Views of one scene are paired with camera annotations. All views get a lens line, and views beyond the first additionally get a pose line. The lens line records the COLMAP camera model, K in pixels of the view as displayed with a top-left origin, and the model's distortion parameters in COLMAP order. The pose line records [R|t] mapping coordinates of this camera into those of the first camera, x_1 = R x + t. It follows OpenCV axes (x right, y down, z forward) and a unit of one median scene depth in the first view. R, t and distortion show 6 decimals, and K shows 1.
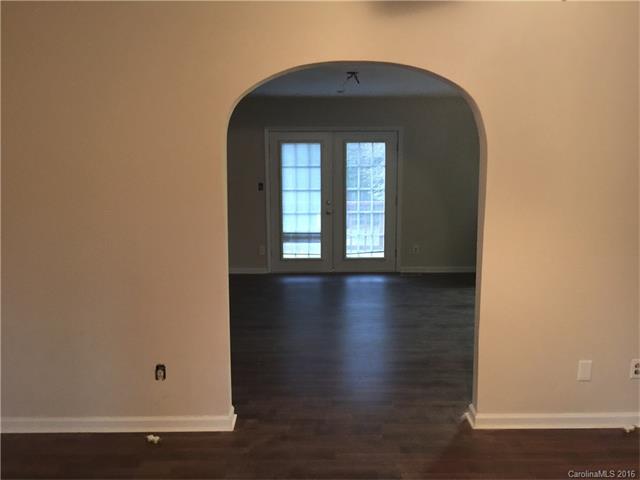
lens RADIAL K [[530.0, 0, 320.0], [0, 530.0, 240.0], [0, 0, 1]] dist [0.032168, 0.000467]
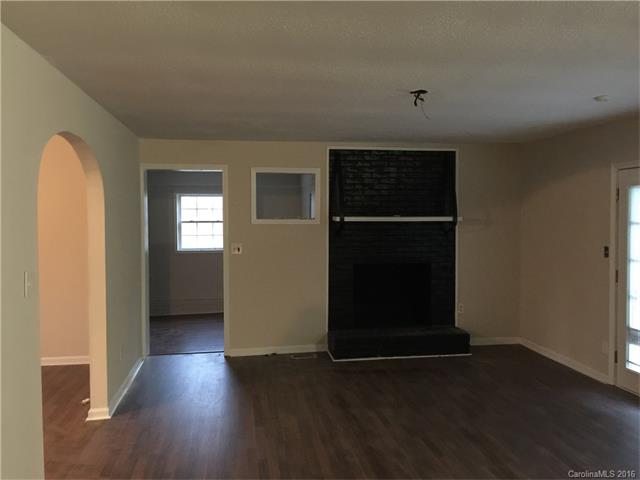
lens RADIAL K [[530.0, 0, 320.0], [0, 530.0, 240.0], [0, 0, 1]] dist [0.032168, 0.000467]
pose [[0.153223, 0.040087, -0.987378, 0.498381], [-0.134793, 0.990686, 0.019304, -0.080049], [0.978955, 0.130134, 0.157199, 0.539126]]
